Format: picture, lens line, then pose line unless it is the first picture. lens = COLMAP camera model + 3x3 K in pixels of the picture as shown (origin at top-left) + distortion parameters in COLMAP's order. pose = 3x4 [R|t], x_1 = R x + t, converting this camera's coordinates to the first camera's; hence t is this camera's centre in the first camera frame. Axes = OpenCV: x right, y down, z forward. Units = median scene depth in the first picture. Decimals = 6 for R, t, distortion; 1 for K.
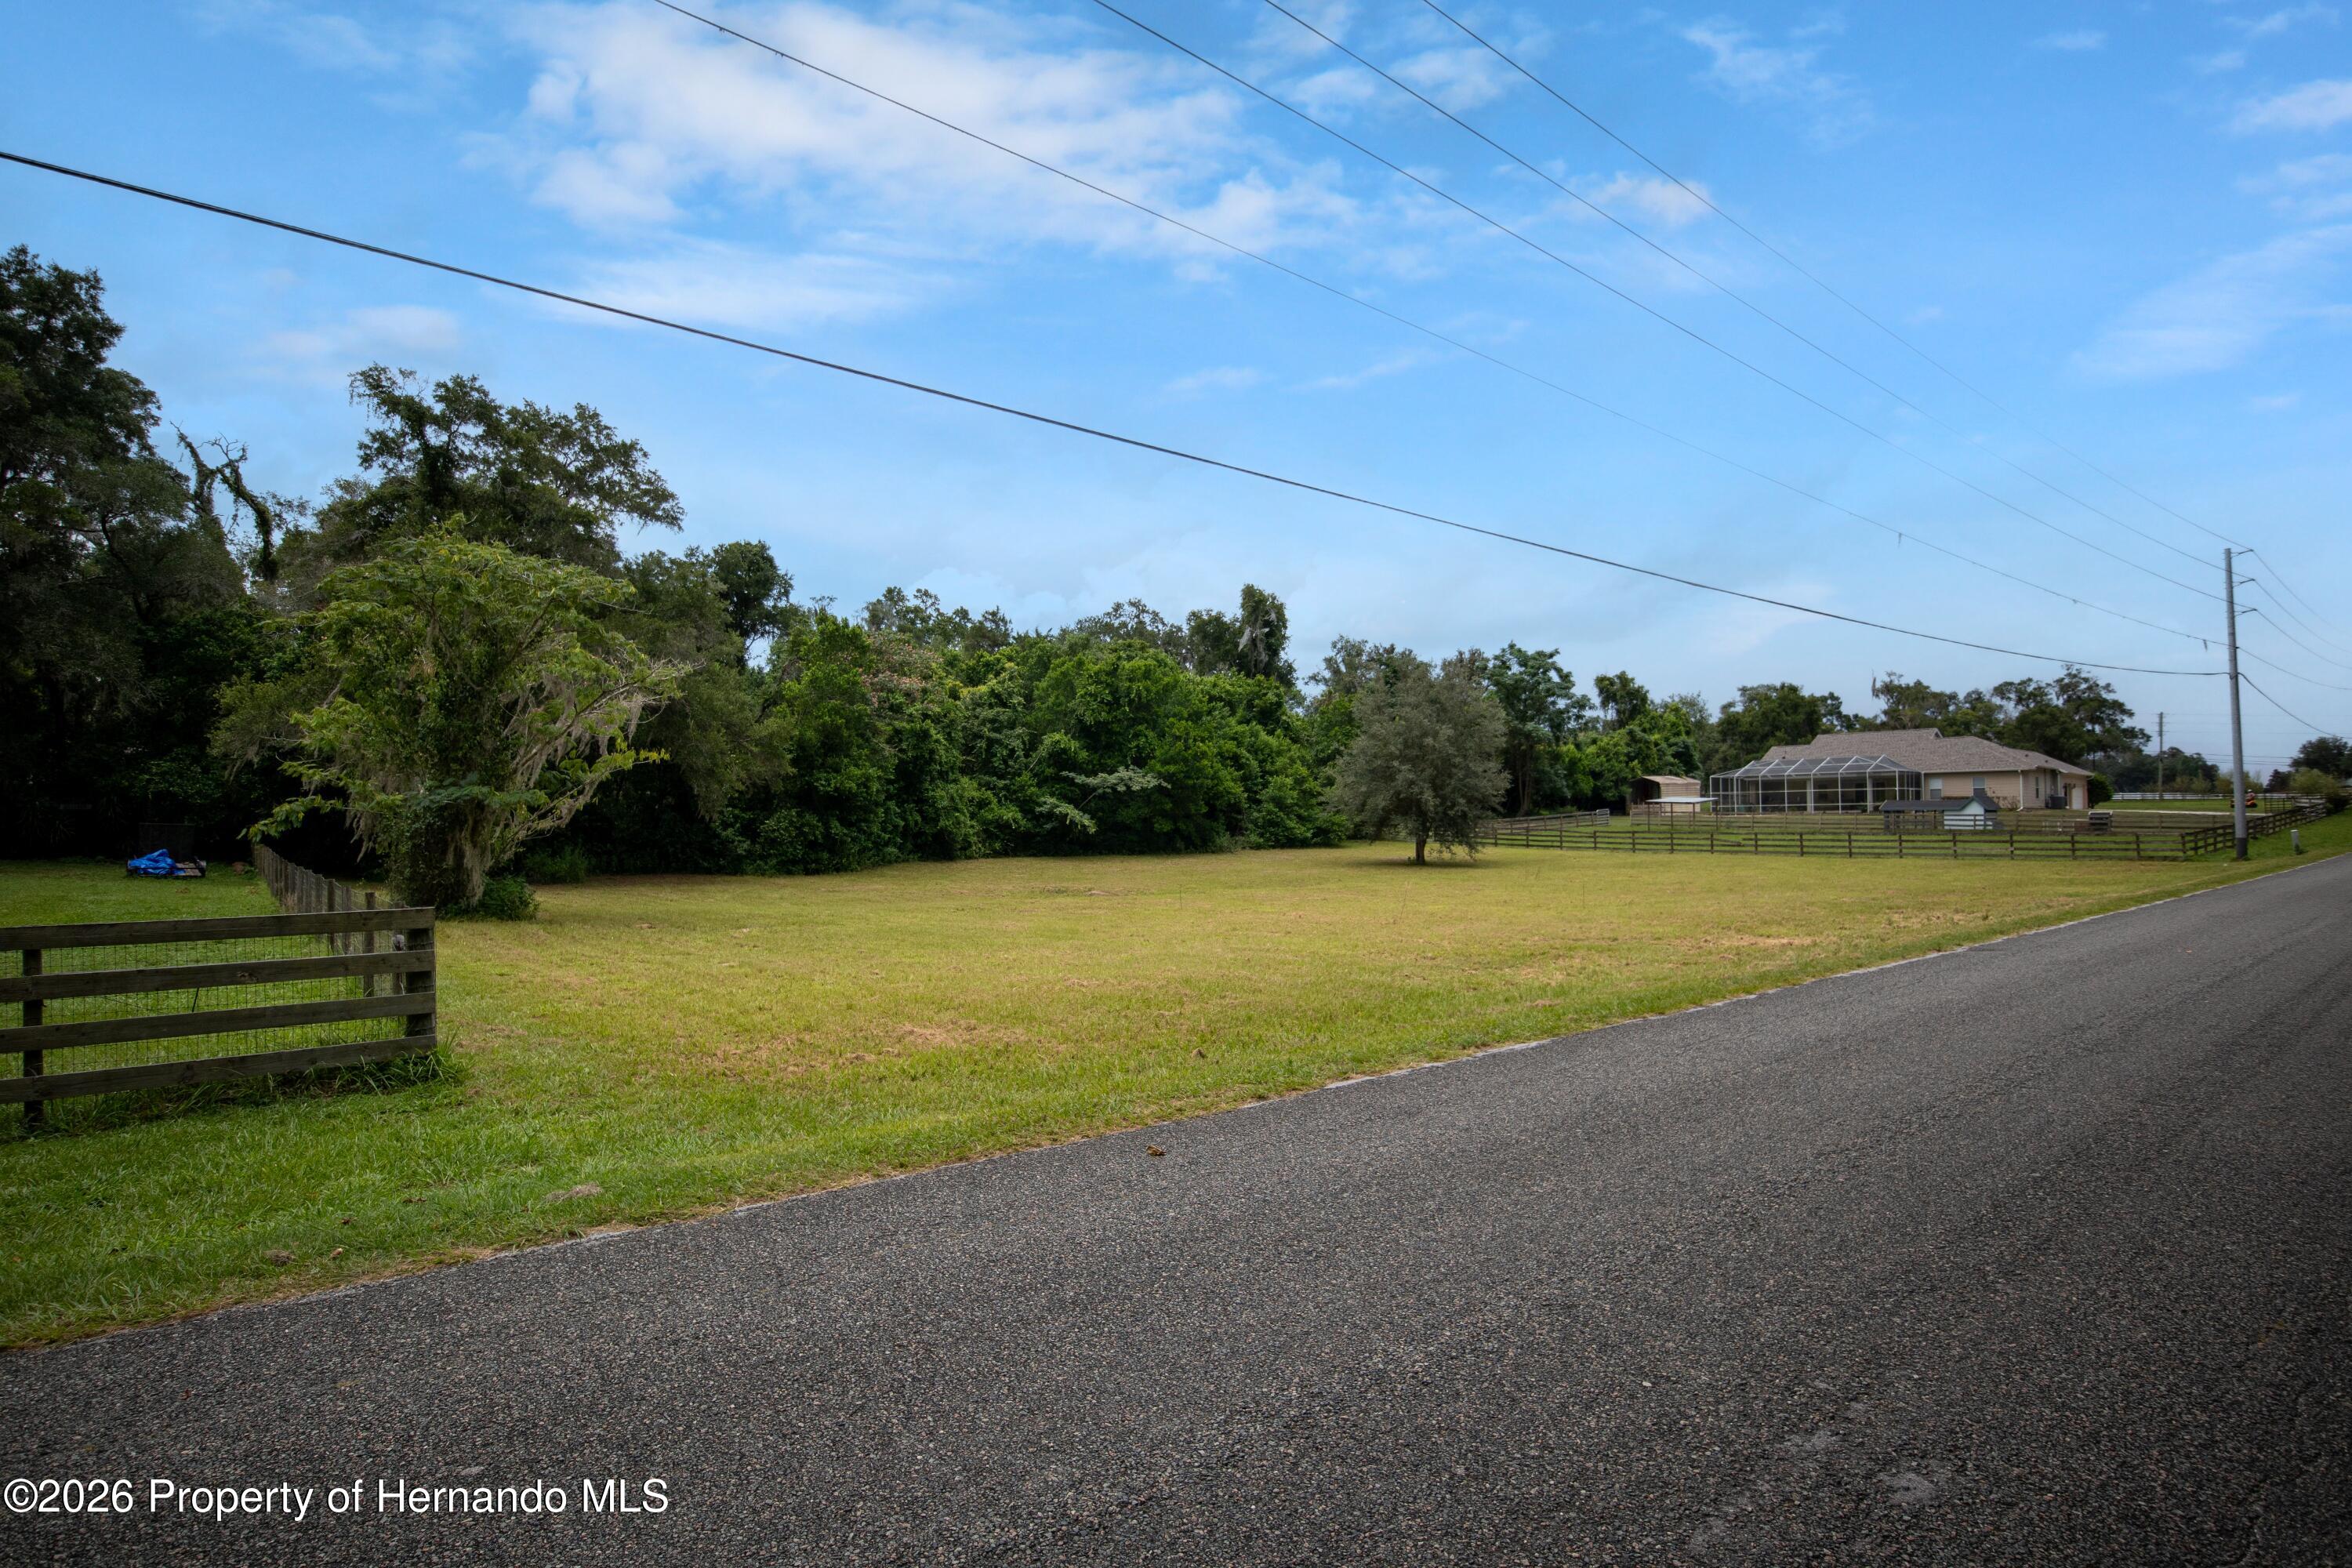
lens RADIAL K [[1196.8, 0, 1171.4], [0, 1196.8, 784.1], [0, 0, 1]] dist [-0.044001, 0.016963]
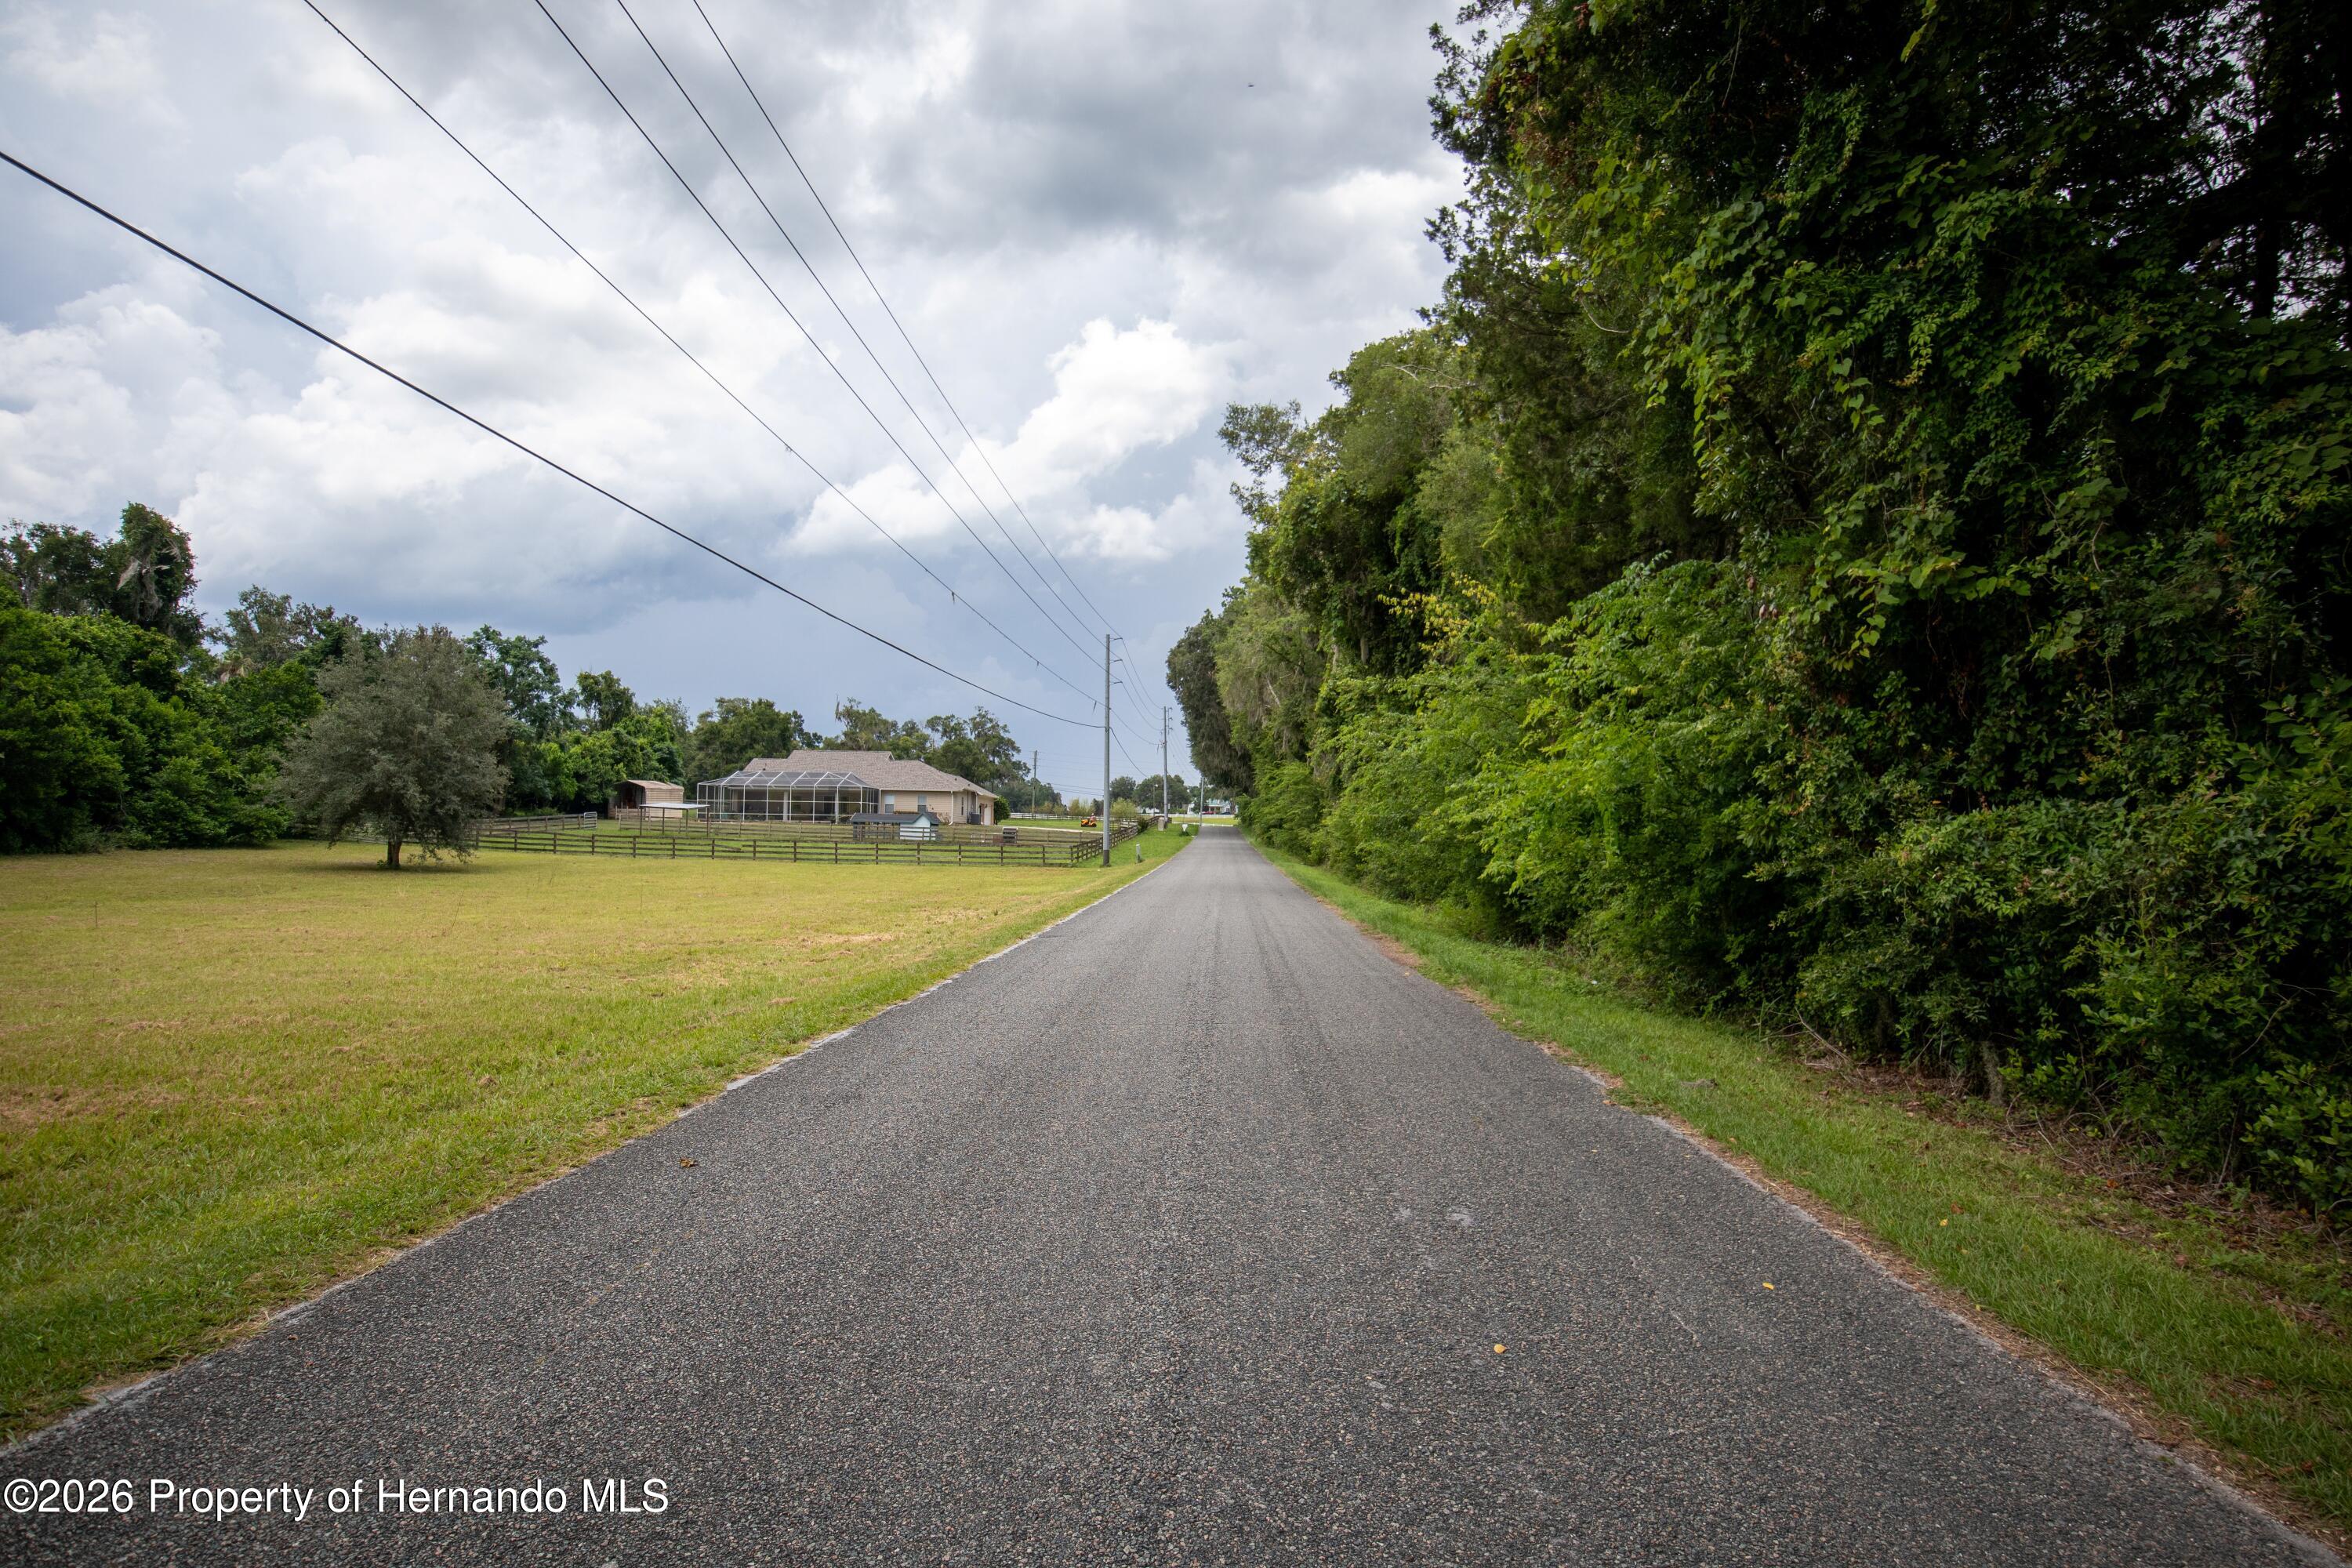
lens RADIAL K [[1196.8, 0, 1171.4], [0, 1196.8, 784.1], [0, 0, 1]] dist [-0.044001, 0.016963]
pose [[0.675856, 0.048999, 0.735403, -0.028898], [-0.046032, 0.998646, -0.024234, 0.000104], [-0.735594, -0.017473, 0.677197, 0.003134]]
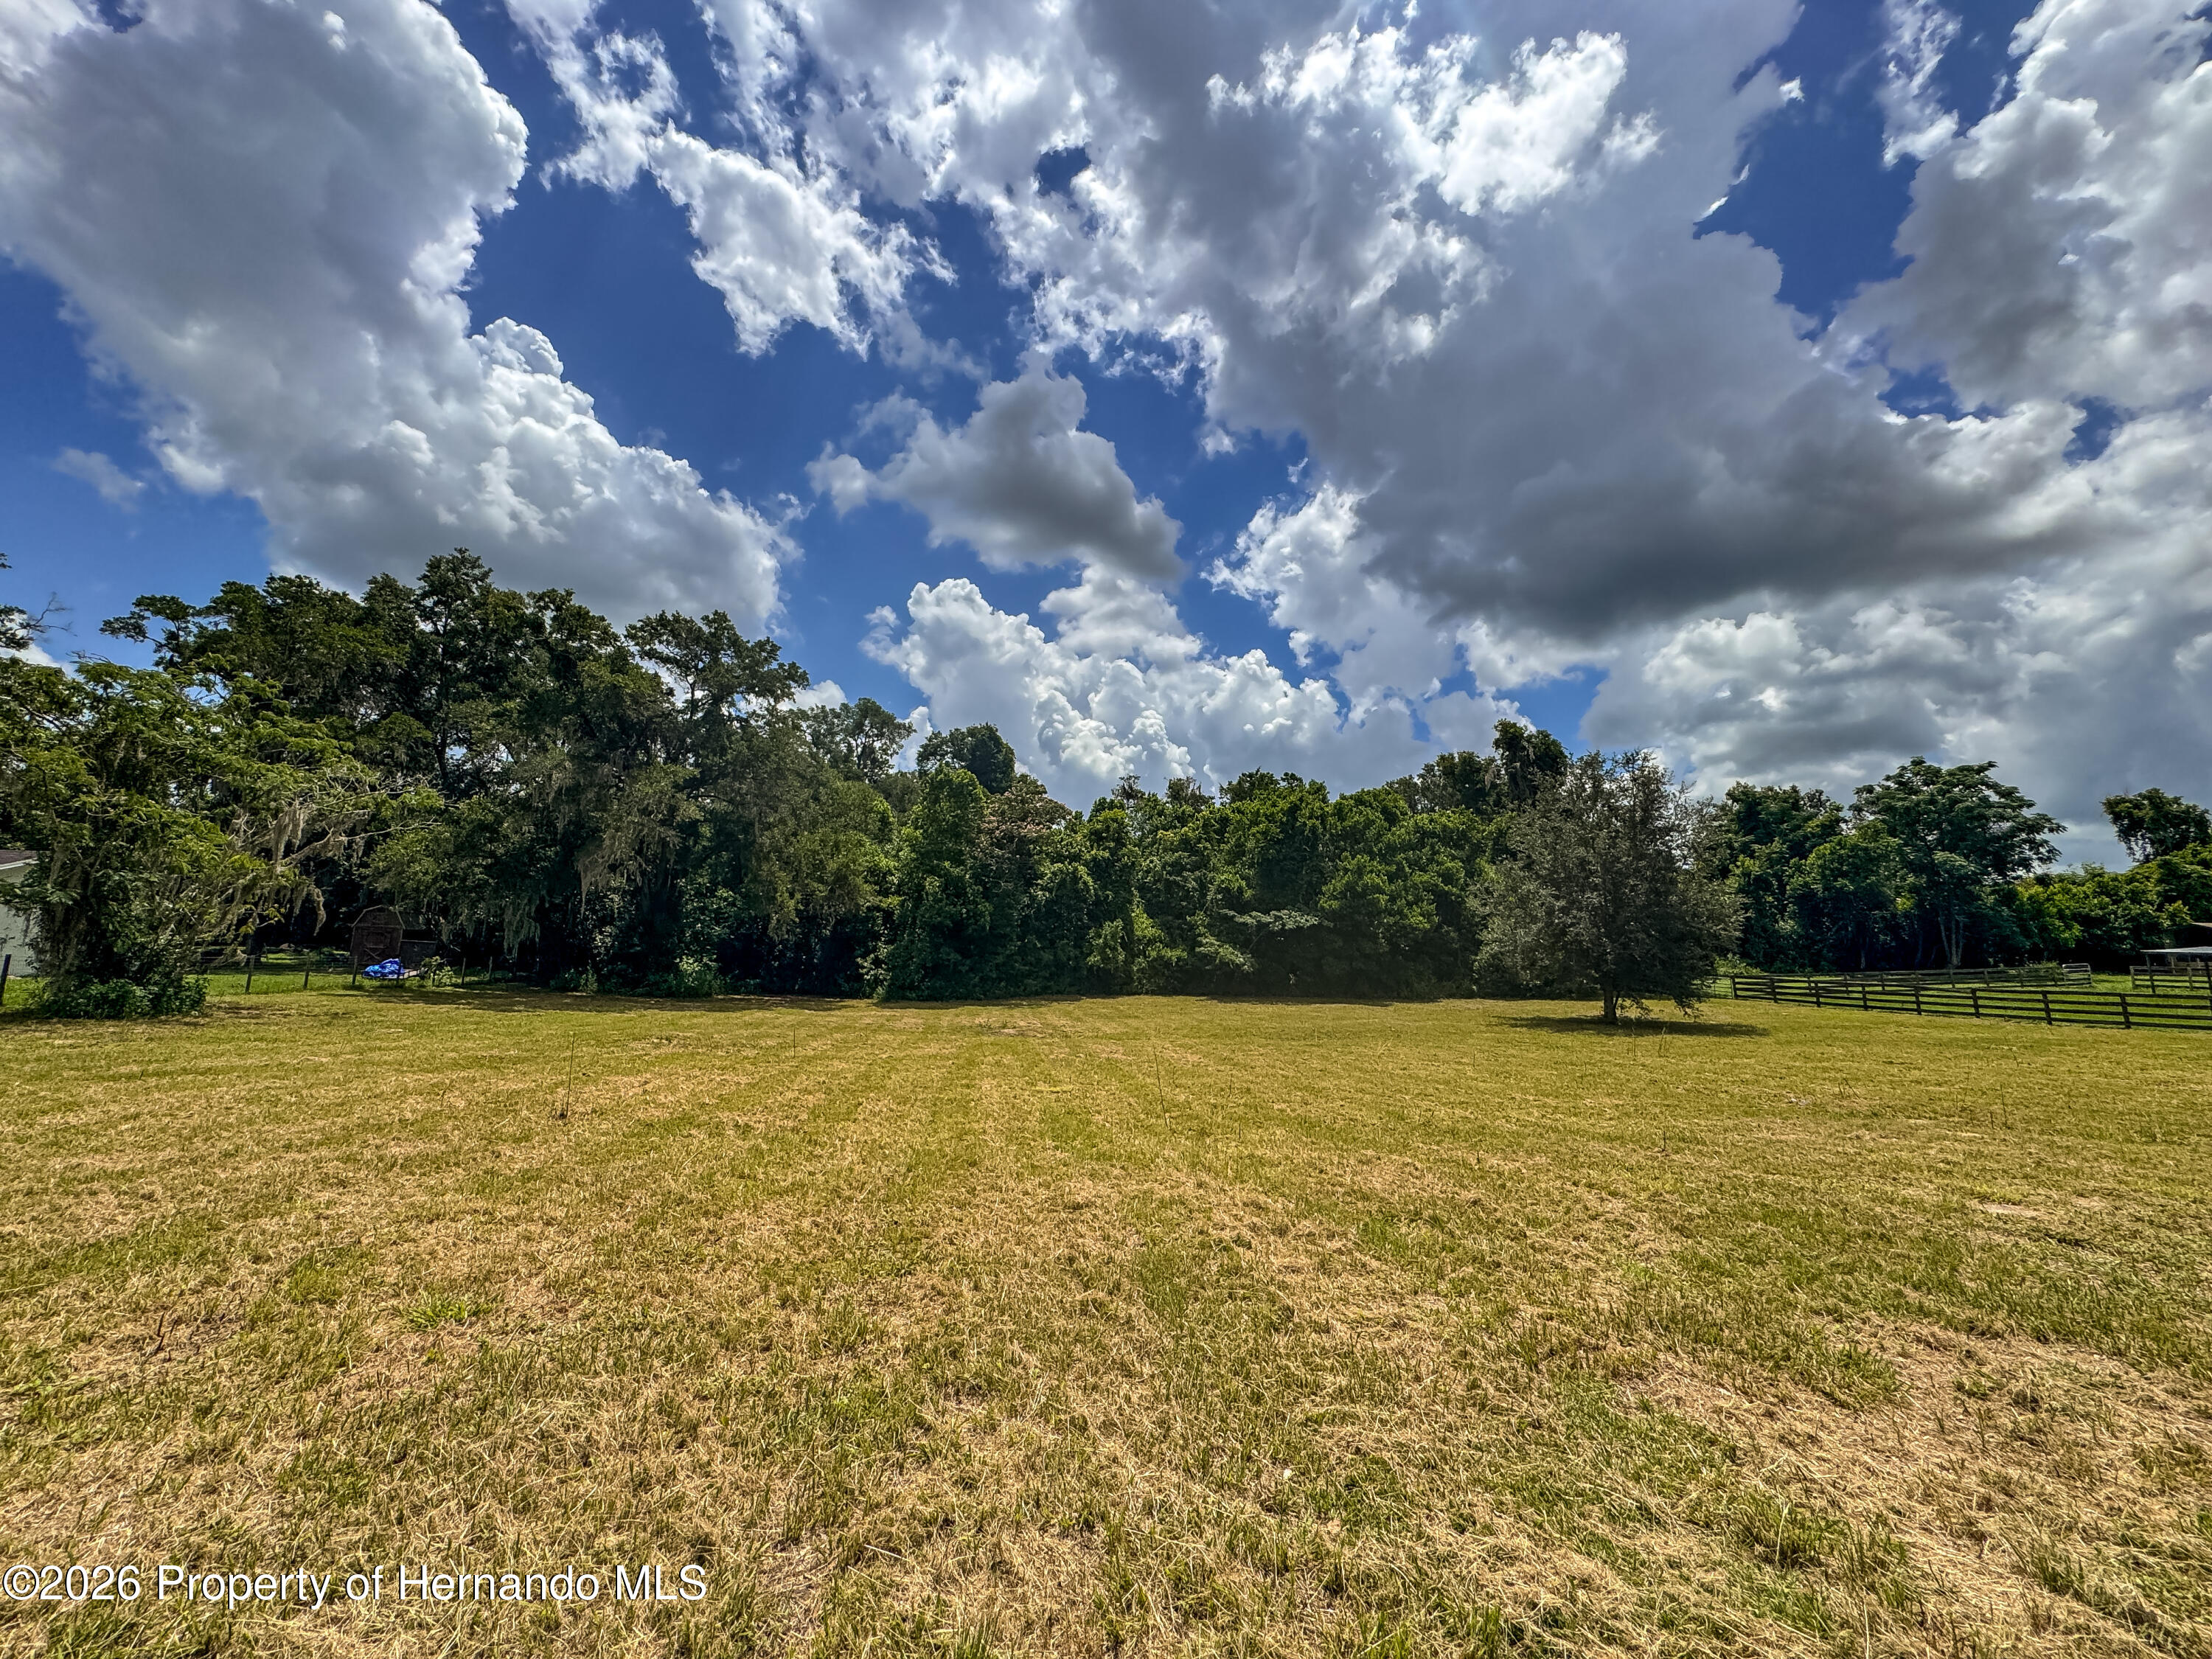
lens RADIAL K [[877.3, 0, 1106.0], [0, 877.3, 829.5], [0, 0, 1]] dist [-0.003726, 0.000489]
pose [[0.837734, -0.064007, -0.542315, 0.172775], [-0.007181, 0.991730, -0.128143, 0.013030], [0.546032, 0.111244, 0.830346, 0.239871]]
